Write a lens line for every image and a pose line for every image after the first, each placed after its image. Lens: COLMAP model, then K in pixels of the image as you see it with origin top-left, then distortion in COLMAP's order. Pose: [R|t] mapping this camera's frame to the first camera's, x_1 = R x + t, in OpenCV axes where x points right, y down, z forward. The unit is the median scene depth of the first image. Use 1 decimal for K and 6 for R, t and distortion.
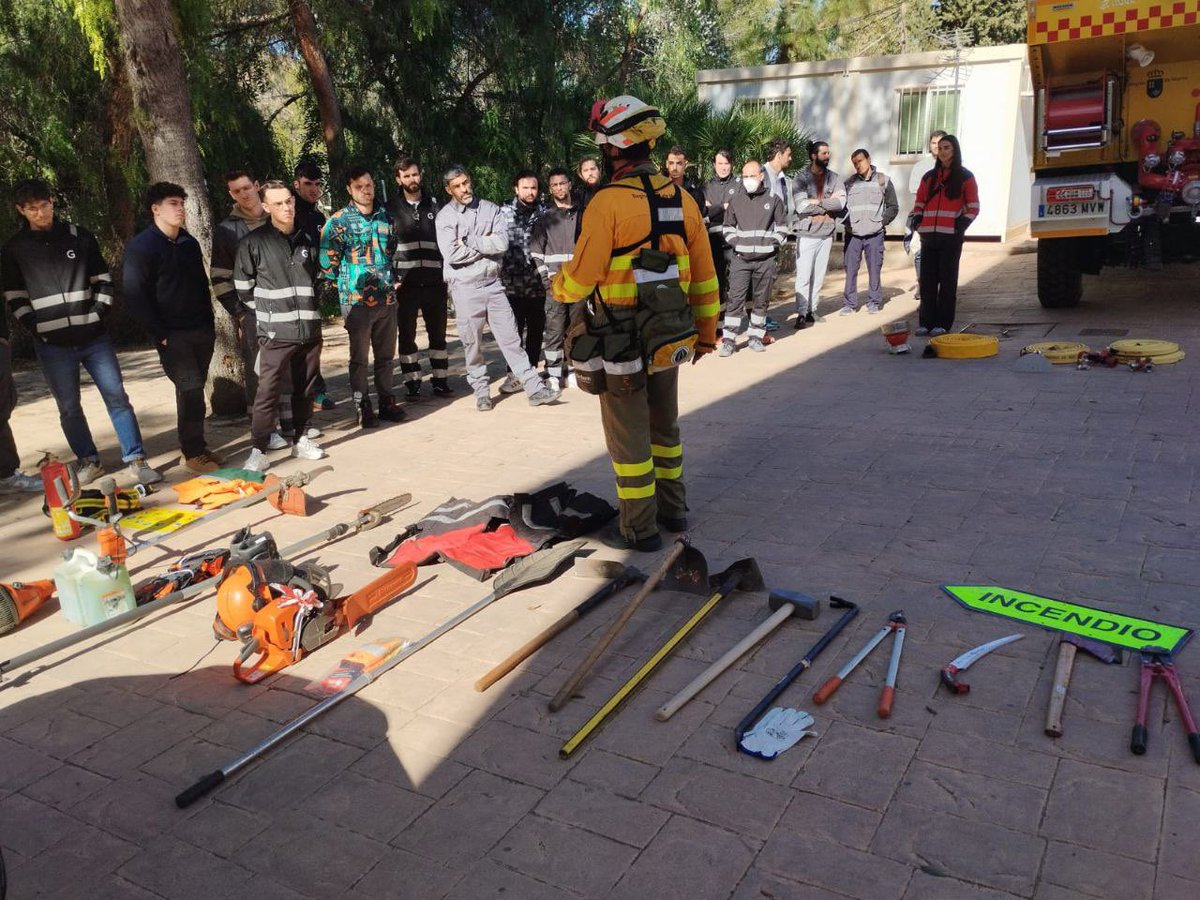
lens RADIAL K [[983.3, 0, 600.0], [0, 983.3, 450.0], [0, 0, 1]] dist [0.013199, 0.001006]
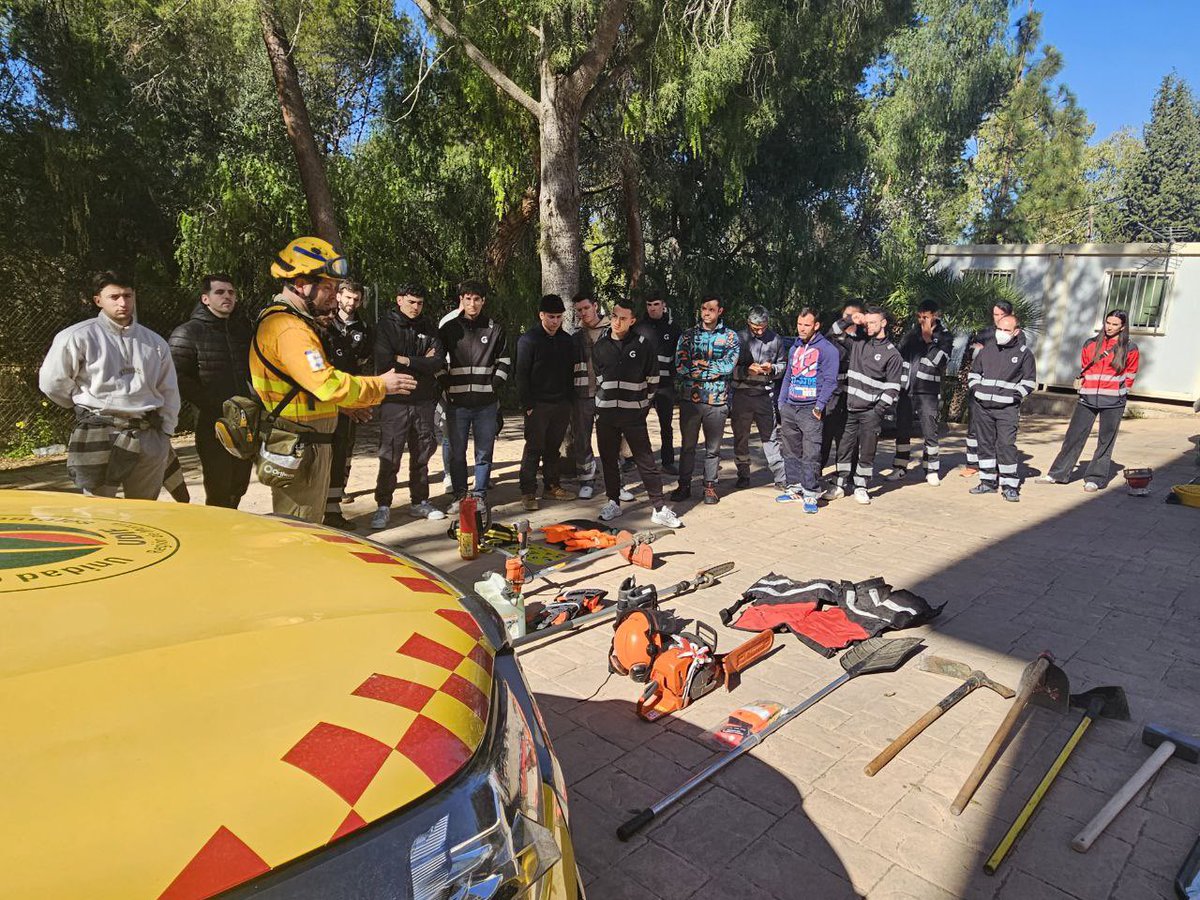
lens RADIAL K [[735.9, 0, 600.0], [0, 735.9, 450.0], [0, 0, 1]] dist [-0.003384, 0.003157]
pose [[0.972626, 0.125625, -0.195490, -0.222886], [-0.142357, 0.987047, -0.073977, -0.001691], [0.183665, 0.099781, 0.977912, 0.098663]]
